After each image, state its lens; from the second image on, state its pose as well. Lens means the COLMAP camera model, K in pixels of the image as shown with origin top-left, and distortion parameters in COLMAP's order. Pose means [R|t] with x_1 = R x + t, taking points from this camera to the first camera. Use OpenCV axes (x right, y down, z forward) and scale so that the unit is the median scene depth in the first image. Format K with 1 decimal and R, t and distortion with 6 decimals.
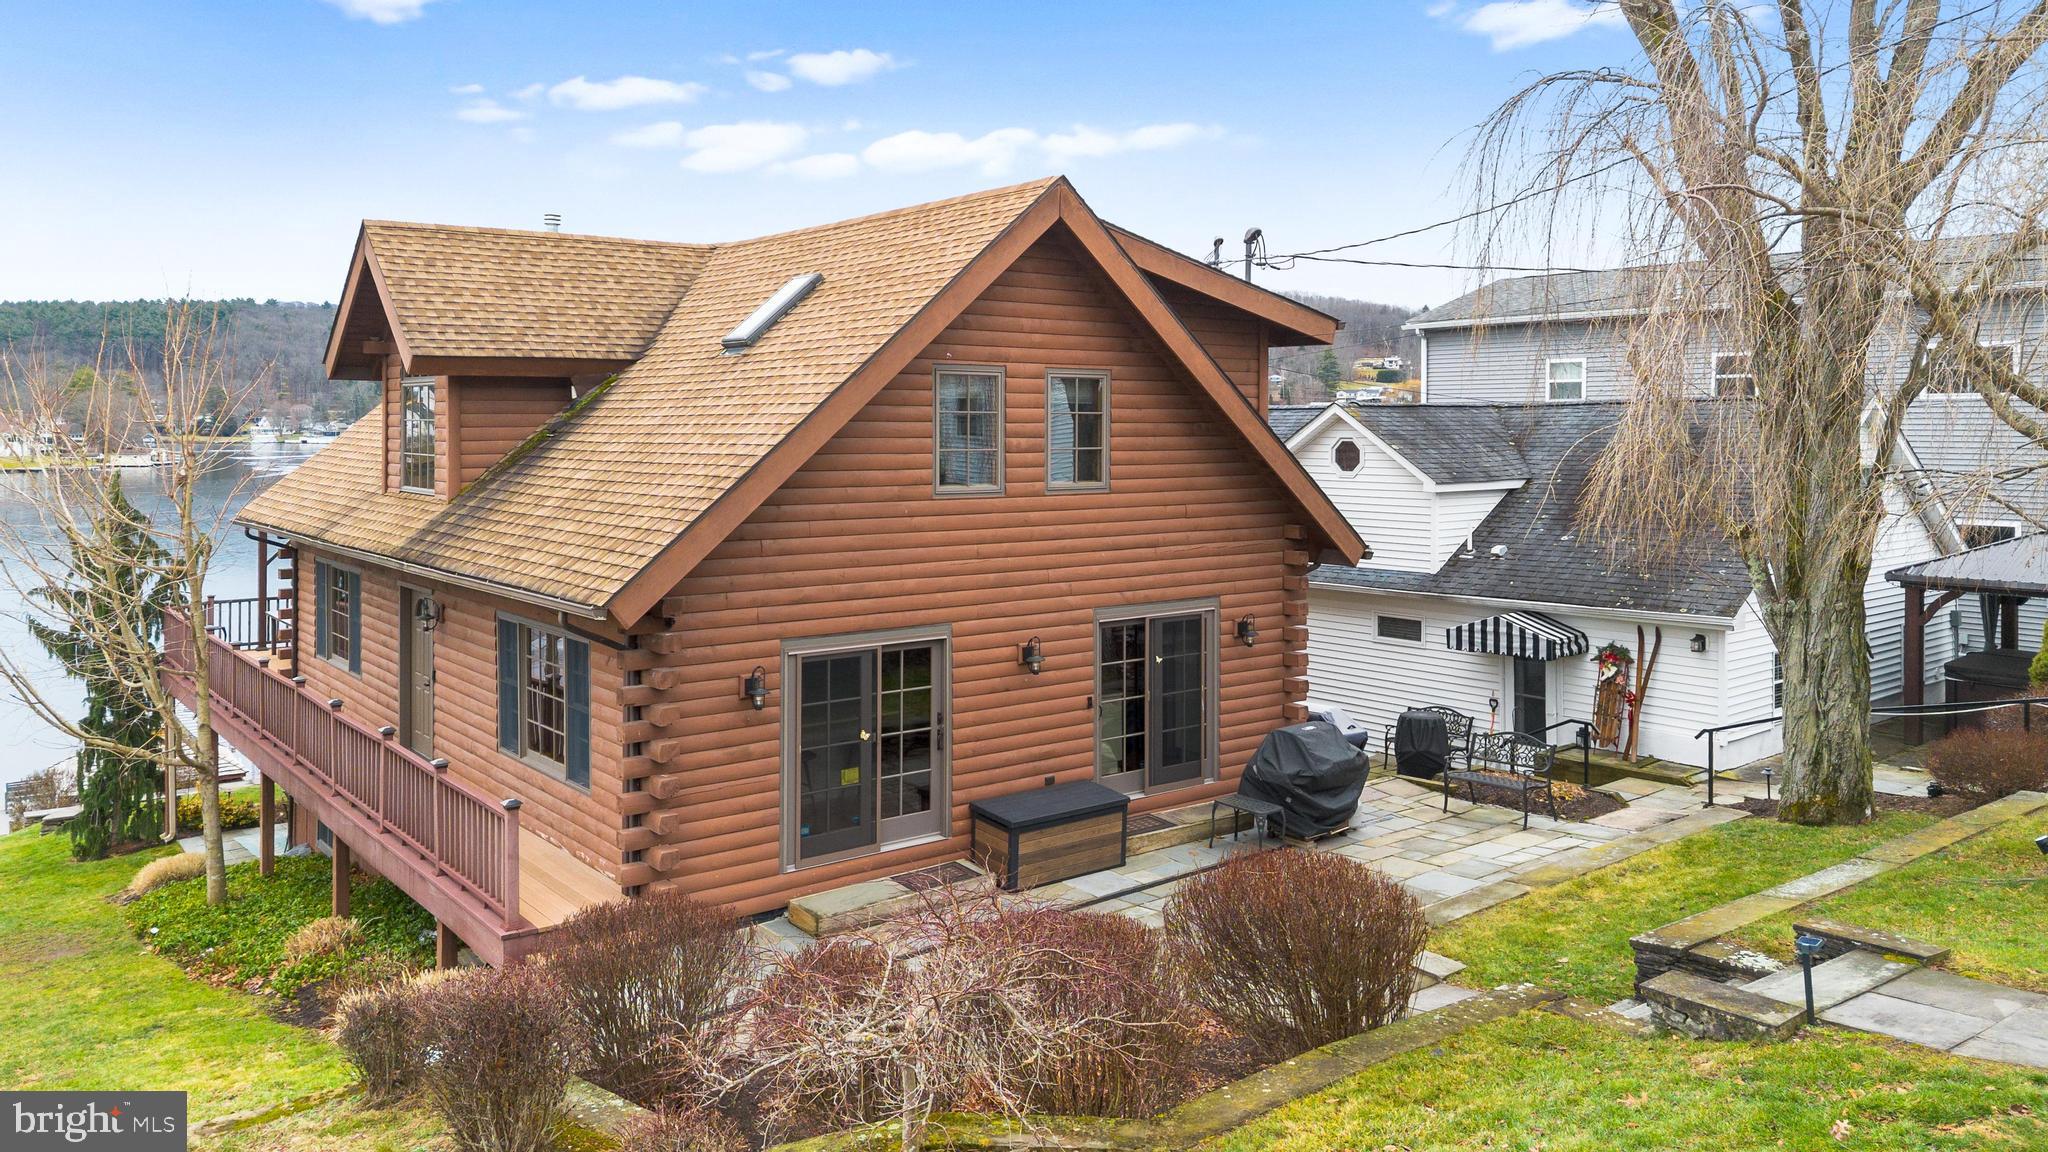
lens RADIAL K [[1456.2, 0, 1067.4], [0, 1456.2, 444.4], [0, 0, 1]] dist [0.004589, 0.011556]
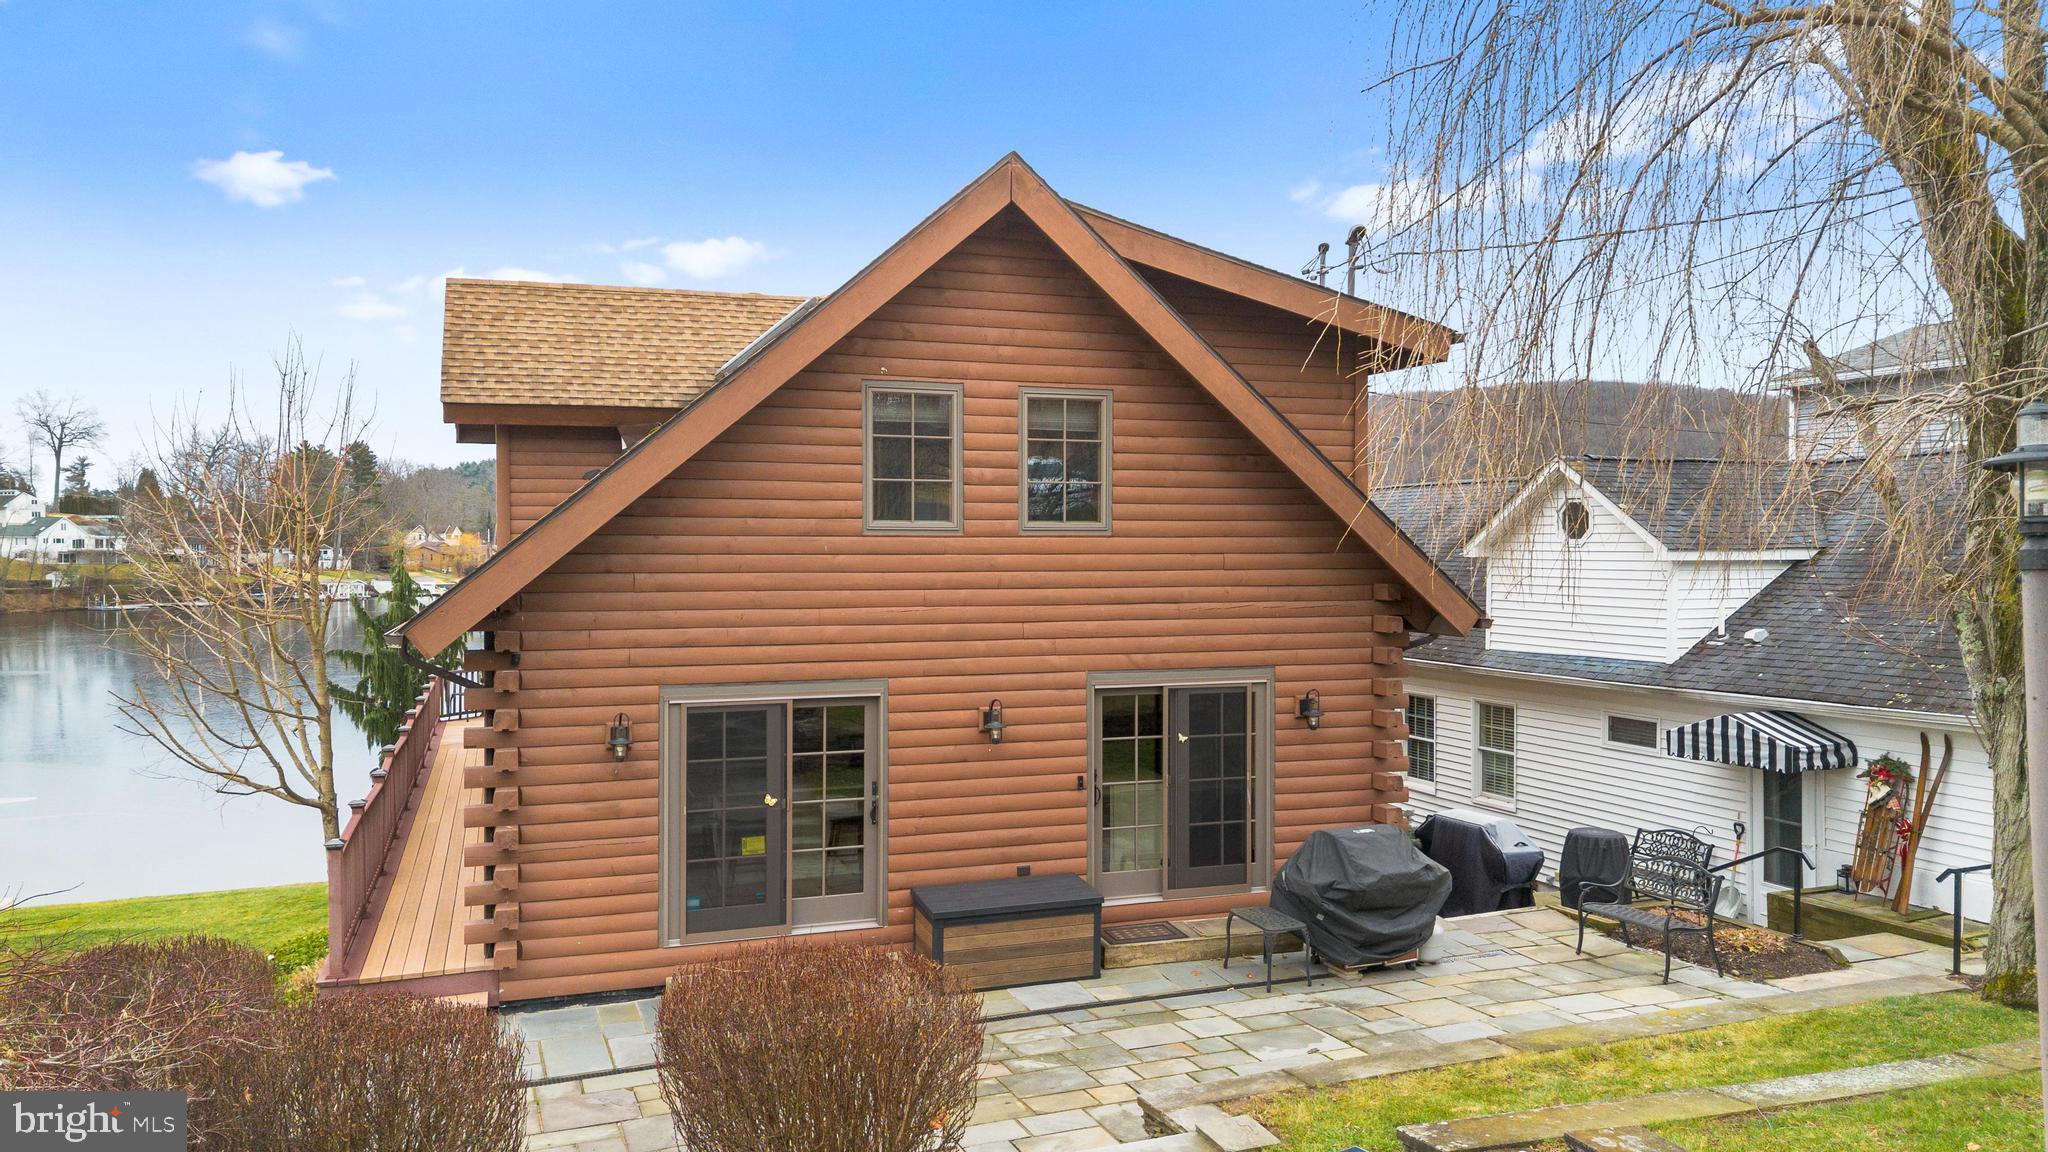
lens RADIAL K [[1456.2, 0, 1023.4], [0, 1456.2, 572.7], [0, 0, 1]] dist [0.004589, 0.011556]
pose [[0.947280, 0.003093, -0.320393, 0.235242], [-0.000579, 0.999968, 0.007941, 0.044763], [0.320408, -0.007337, 0.947251, 0.175742]]
